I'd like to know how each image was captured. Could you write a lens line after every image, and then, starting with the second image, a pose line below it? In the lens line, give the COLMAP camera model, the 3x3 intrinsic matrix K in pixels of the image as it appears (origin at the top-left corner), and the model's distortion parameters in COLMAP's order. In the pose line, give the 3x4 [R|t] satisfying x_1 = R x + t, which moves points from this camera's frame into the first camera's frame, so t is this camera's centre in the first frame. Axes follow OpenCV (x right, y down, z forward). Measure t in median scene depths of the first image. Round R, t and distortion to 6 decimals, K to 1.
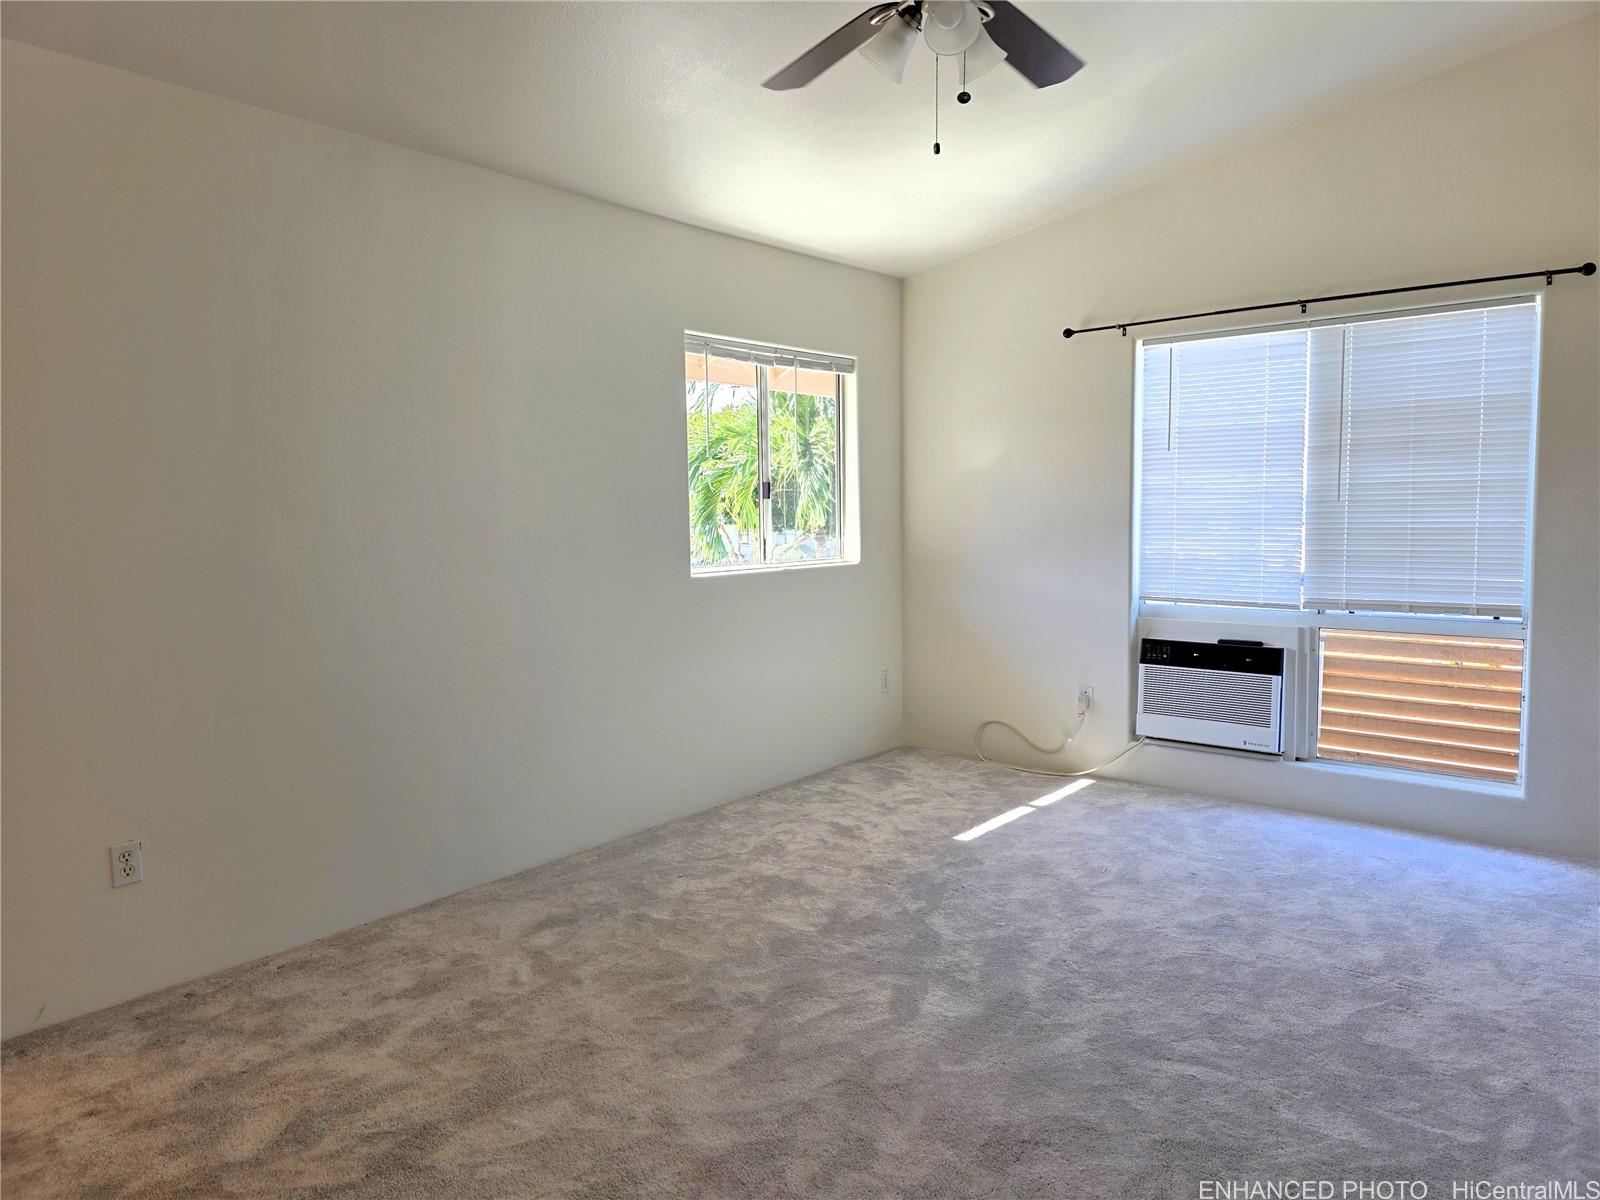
lens RADIAL K [[1084.7, 0, 816.0], [0, 1084.7, 598.0], [0, 0, 1]] dist [0.069988, -0.068594]
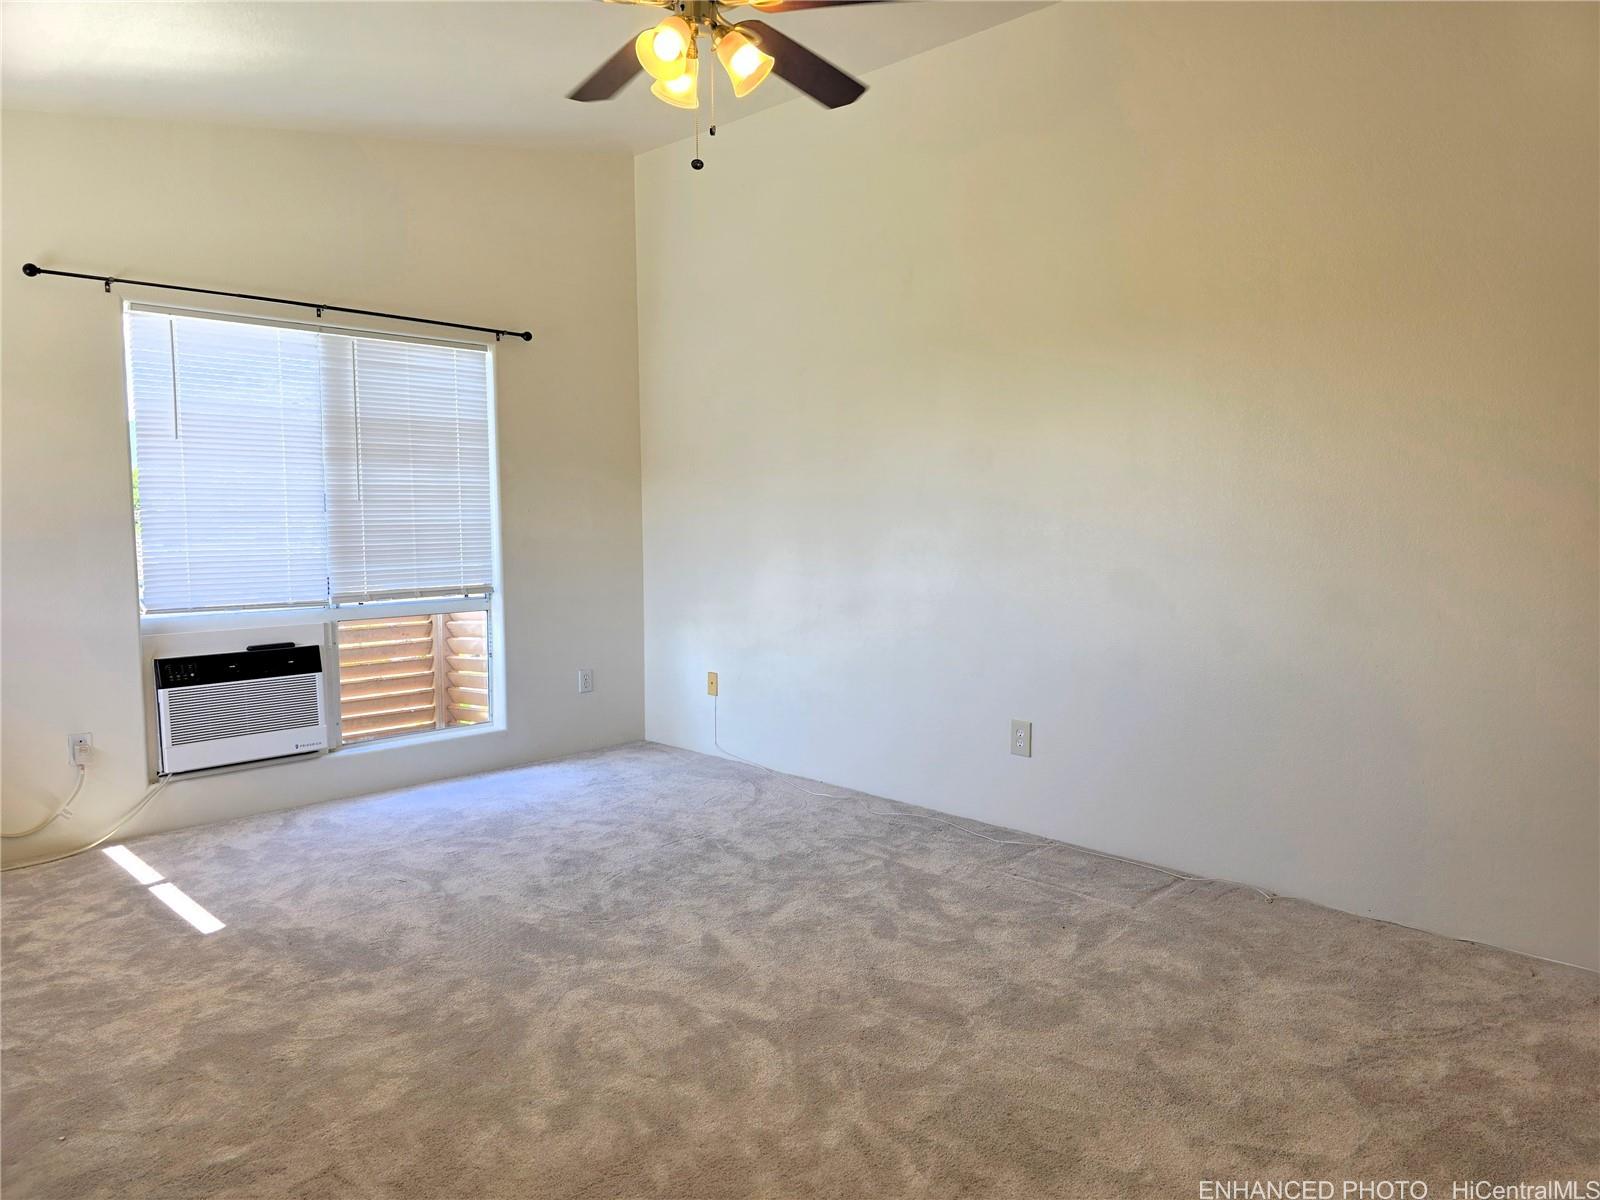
lens RADIAL K [[1084.7, 0, 816.0], [0, 1084.7, 598.0], [0, 0, 1]] dist [0.069988, -0.068594]
pose [[0.069540, -0.069578, 0.995150, -0.549130], [0.083640, 0.994459, 0.063685, -0.023420], [-0.994067, 0.078806, 0.074974, 0.463701]]
